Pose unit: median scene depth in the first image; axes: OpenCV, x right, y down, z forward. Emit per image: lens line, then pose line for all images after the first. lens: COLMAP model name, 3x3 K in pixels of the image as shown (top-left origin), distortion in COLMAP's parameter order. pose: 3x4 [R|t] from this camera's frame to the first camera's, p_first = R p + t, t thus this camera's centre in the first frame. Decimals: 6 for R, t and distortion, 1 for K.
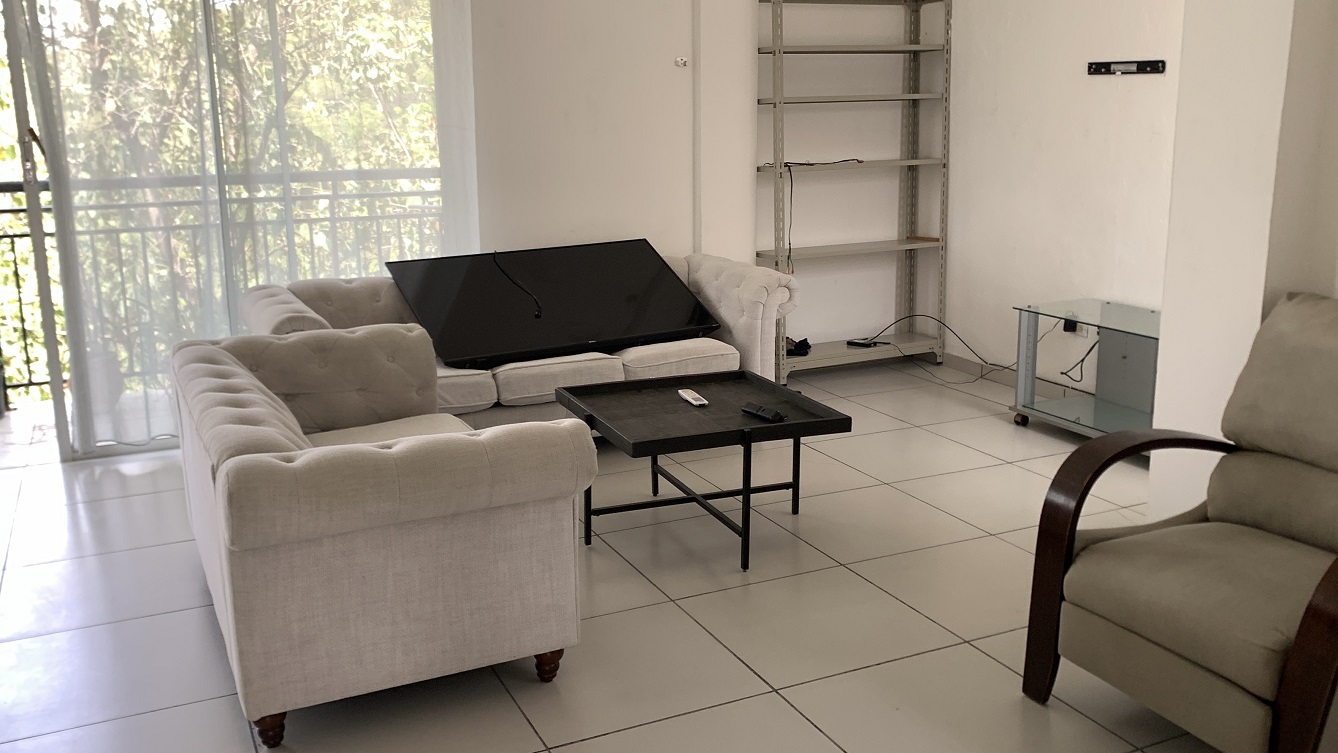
lens RADIAL K [[1179.7, 0, 671.7], [0, 1179.7, 376.3], [0, 0, 1]] dist [0.080490, -0.144568]
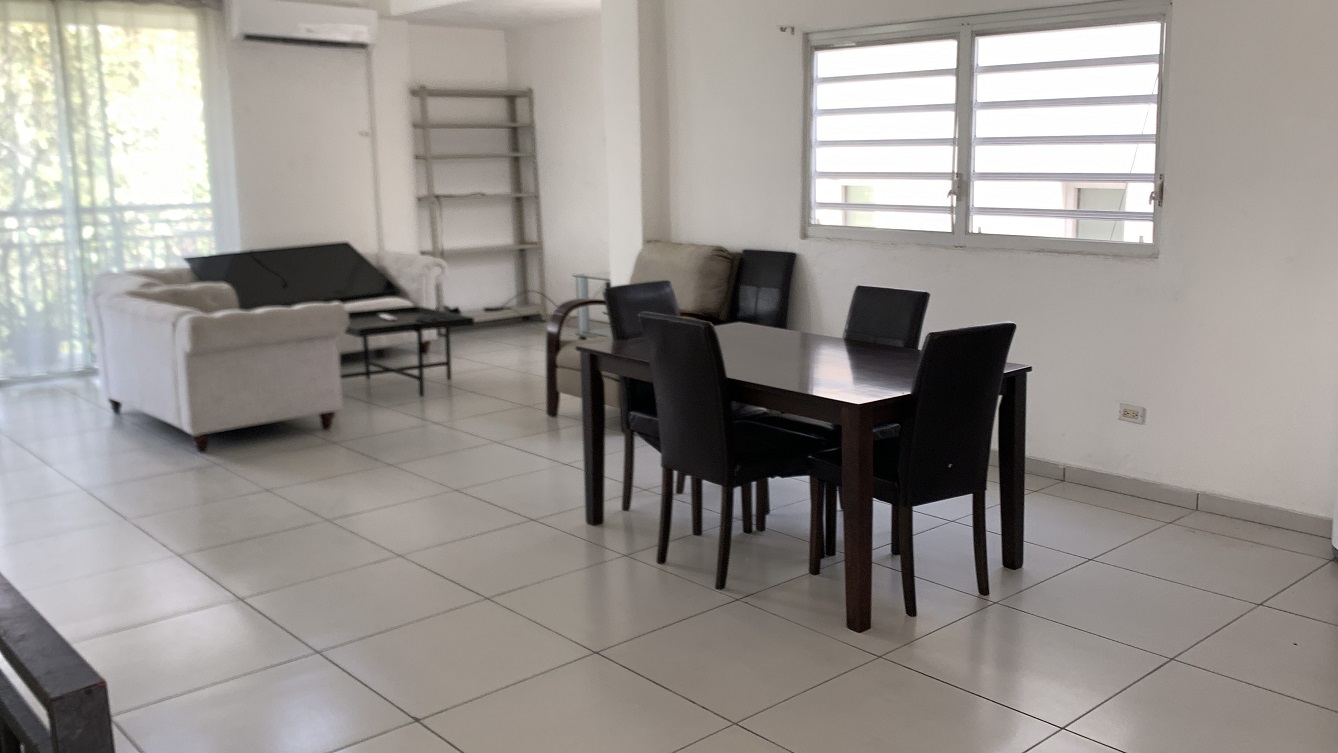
lens RADIAL K [[1179.7, 0, 685.7], [0, 1179.7, 376.9], [0, 0, 1]] dist [0.080490, -0.144568]
pose [[0.959496, -0.058595, 0.275561, -0.036193], [0.070405, 0.996967, -0.033152, 0.144437], [-0.272783, 0.051210, 0.960712, -0.633942]]
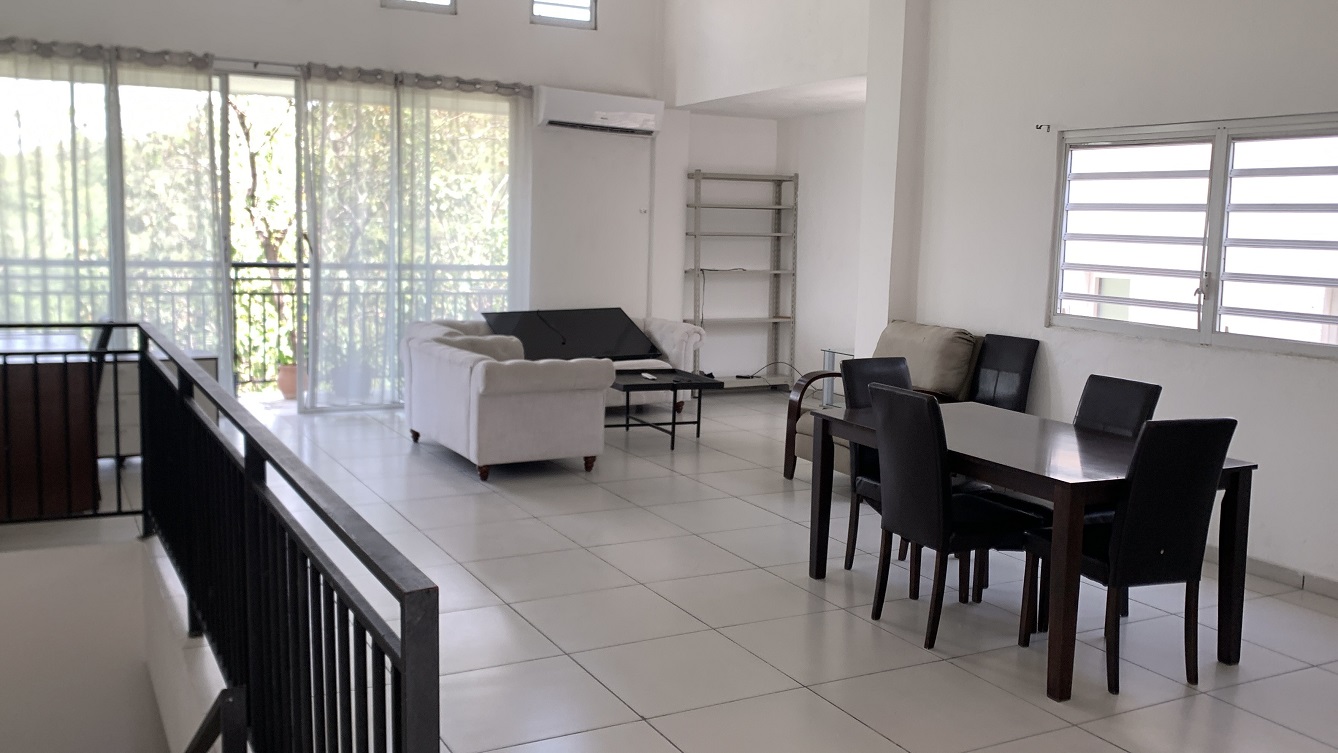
lens RADIAL K [[1179.7, 0, 672.3], [0, 1179.7, 373.0], [0, 0, 1]] dist [0.080490, -0.144568]
pose [[0.997996, 0.029434, 0.056013, -0.039171], [-0.023352, 0.994060, -0.106299, 0.159801], [-0.058809, 0.104778, 0.992755, -0.715510]]
